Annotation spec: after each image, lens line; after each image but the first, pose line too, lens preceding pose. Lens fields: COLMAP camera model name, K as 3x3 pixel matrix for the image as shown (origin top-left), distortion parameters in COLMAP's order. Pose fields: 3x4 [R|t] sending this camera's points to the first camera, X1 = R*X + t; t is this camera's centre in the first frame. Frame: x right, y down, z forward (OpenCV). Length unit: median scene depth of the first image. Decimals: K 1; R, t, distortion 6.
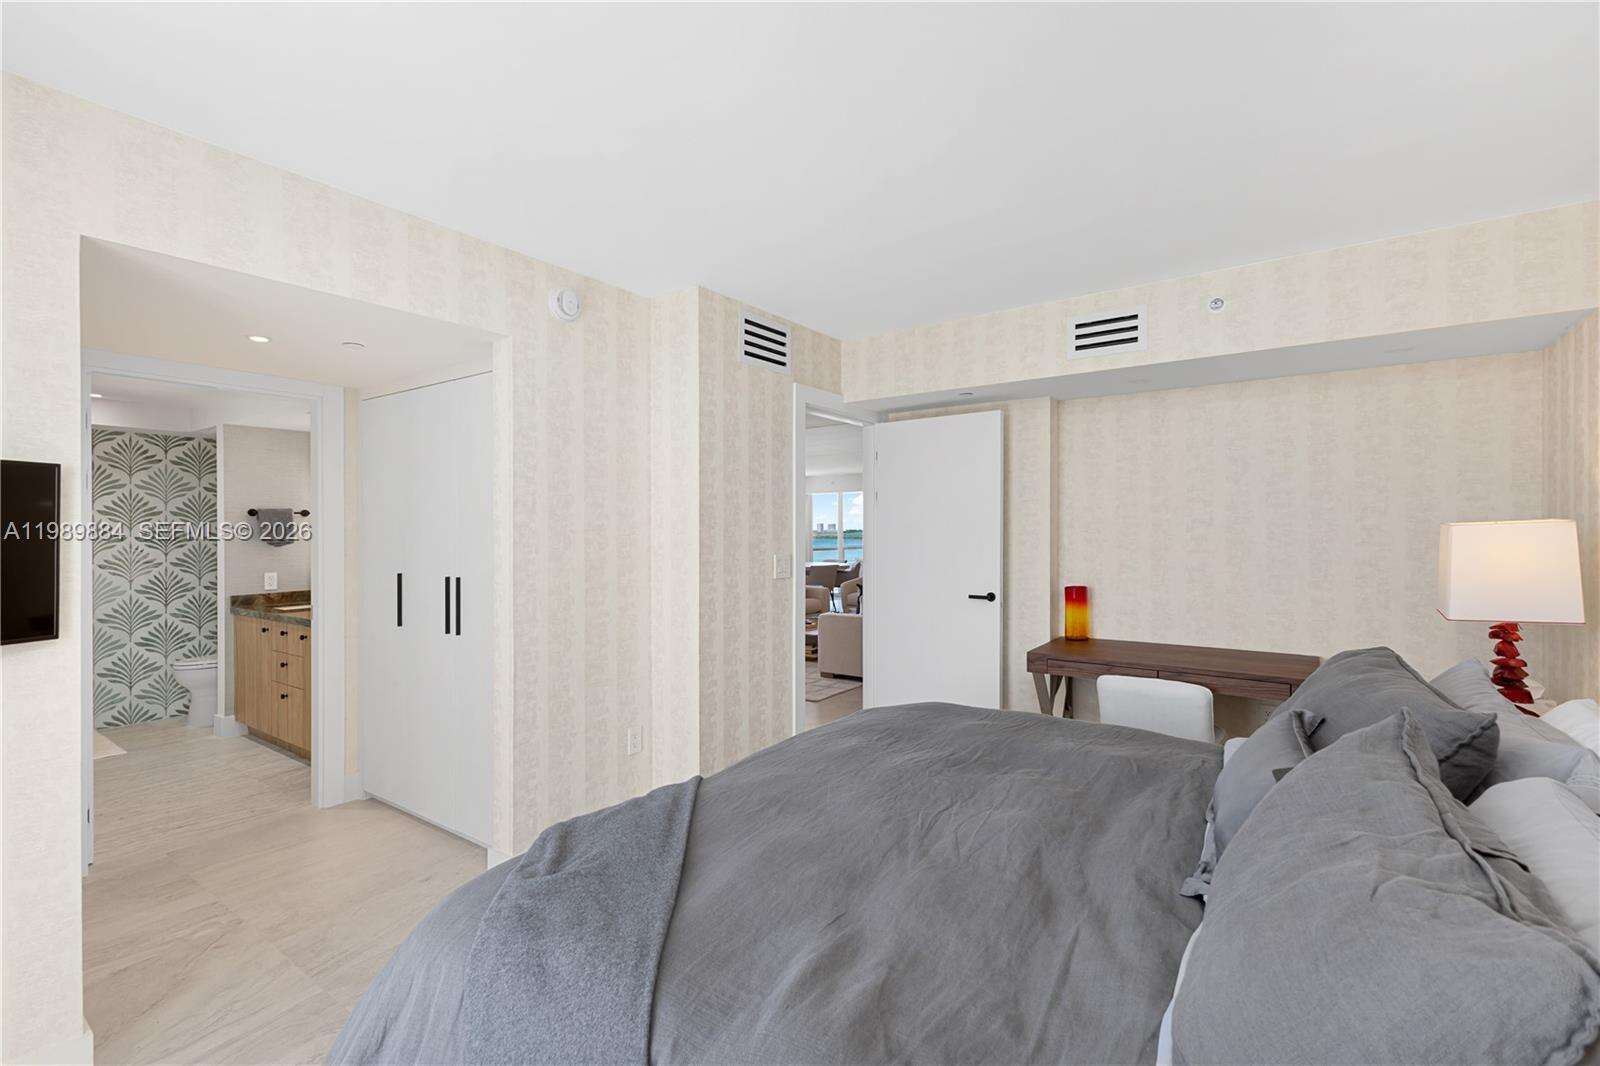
lens RADIAL K [[693.0, 0, 814.3], [0, 693.0, 529.8], [0, 0, 1]] dist [0.015378, -0.004534]
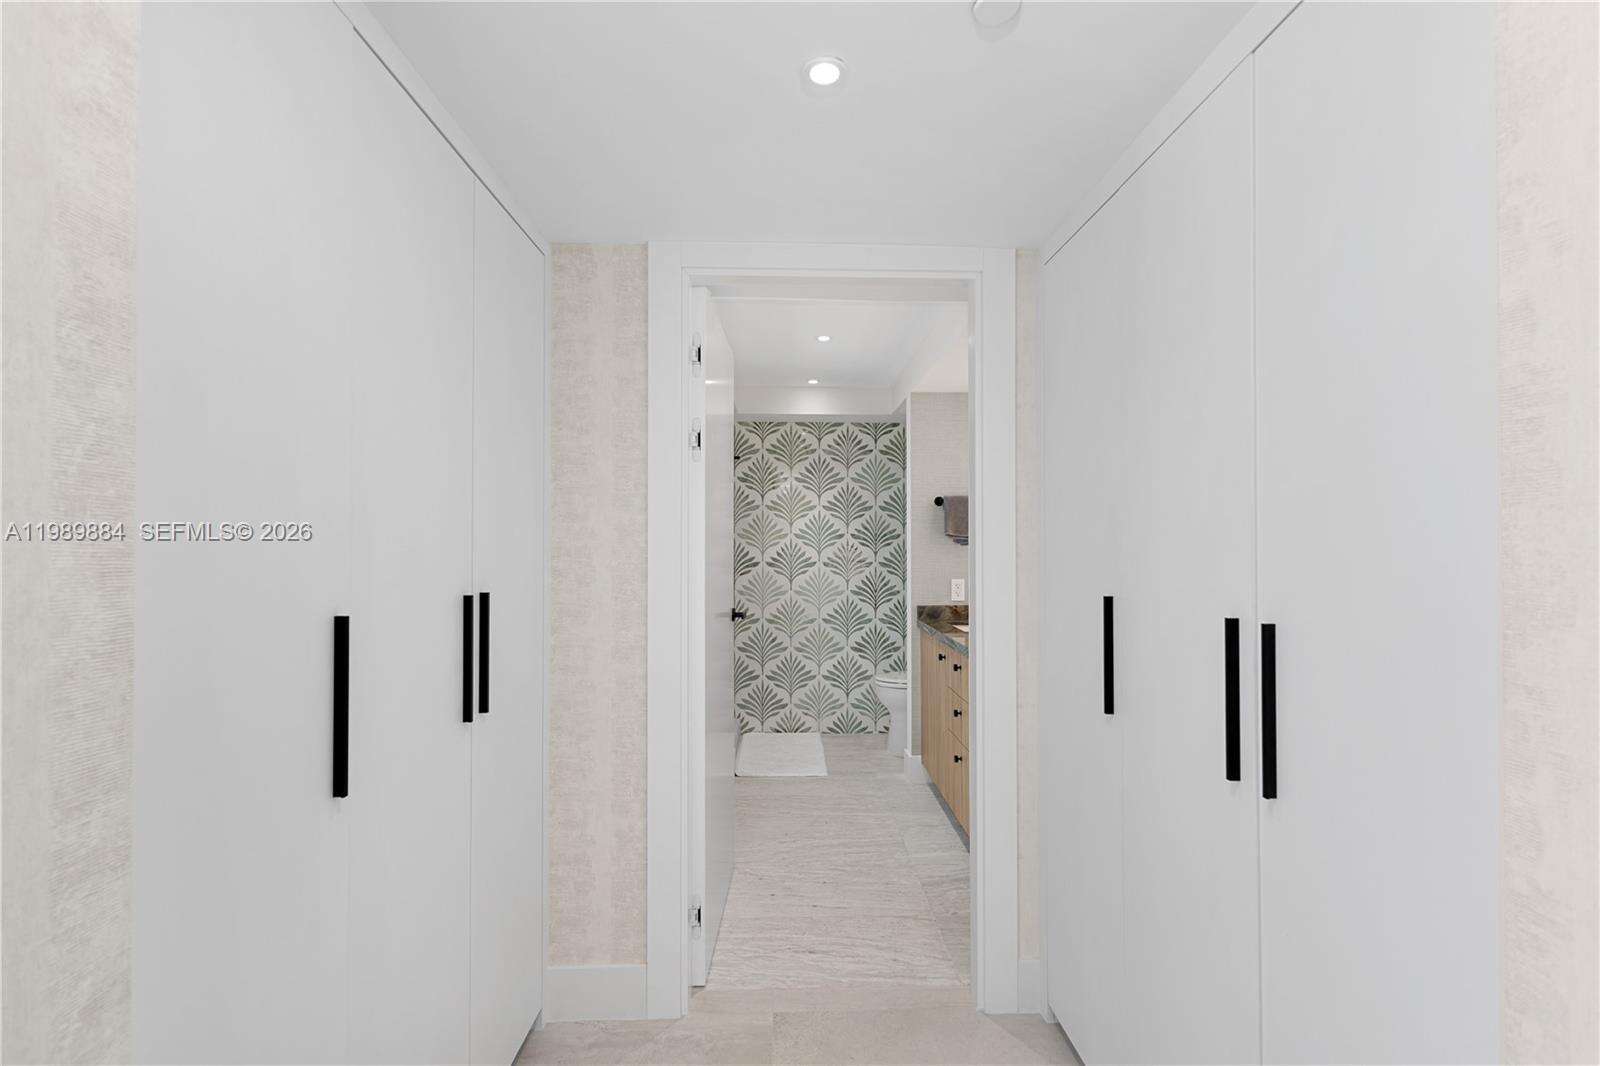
lens RADIAL K [[734.0, 0, 798.6], [0, 734.0, 533.1], [0, 0, 1]] dist [0.014573, 0.000028]
pose [[0.585846, -0.003860, -0.810413, -0.216892], [-0.003581, 0.999967, -0.007351, 0.016837], [0.810414, 0.007209, 0.585813, 0.370201]]
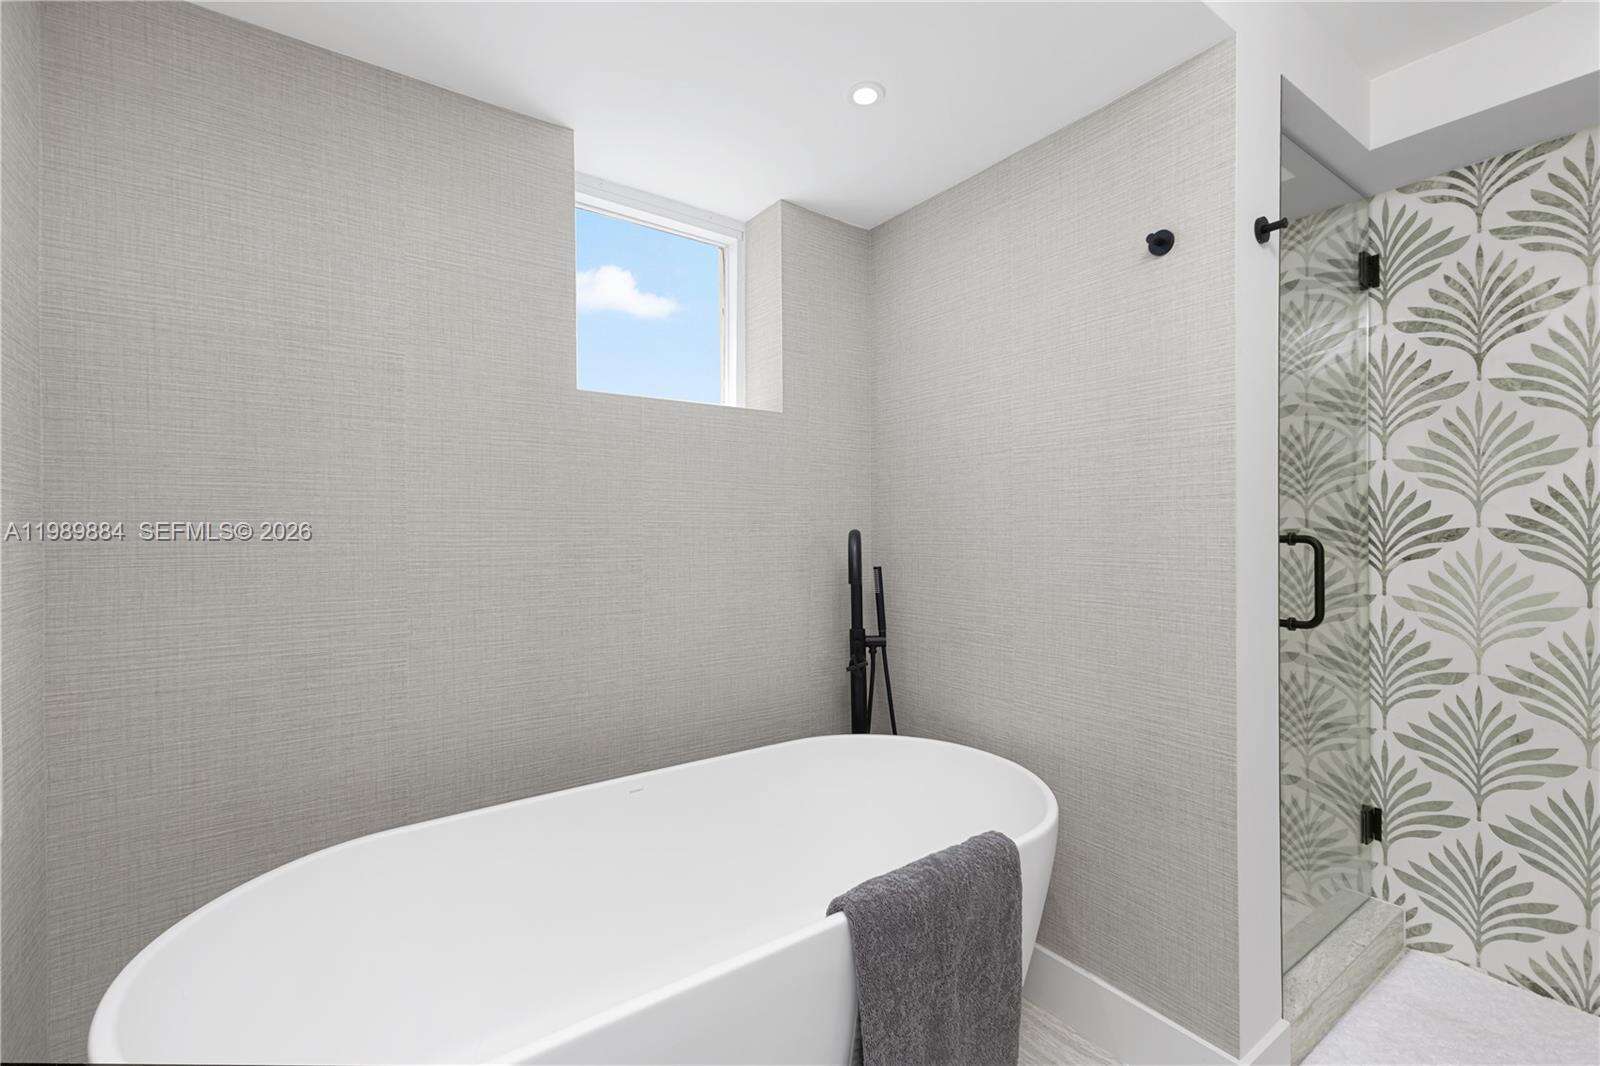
lens RADIAL K [[693.0, 0, 797.8], [0, 693.0, 529.9], [0, 0, 1]] dist [0.015378, -0.004534]
pose [[-0.349417, 0.008820, -0.936926, -0.579840], [0.004059, 0.999961, 0.007899, 0.044926], [0.936959, -0.001043, -0.349439, 0.703378]]
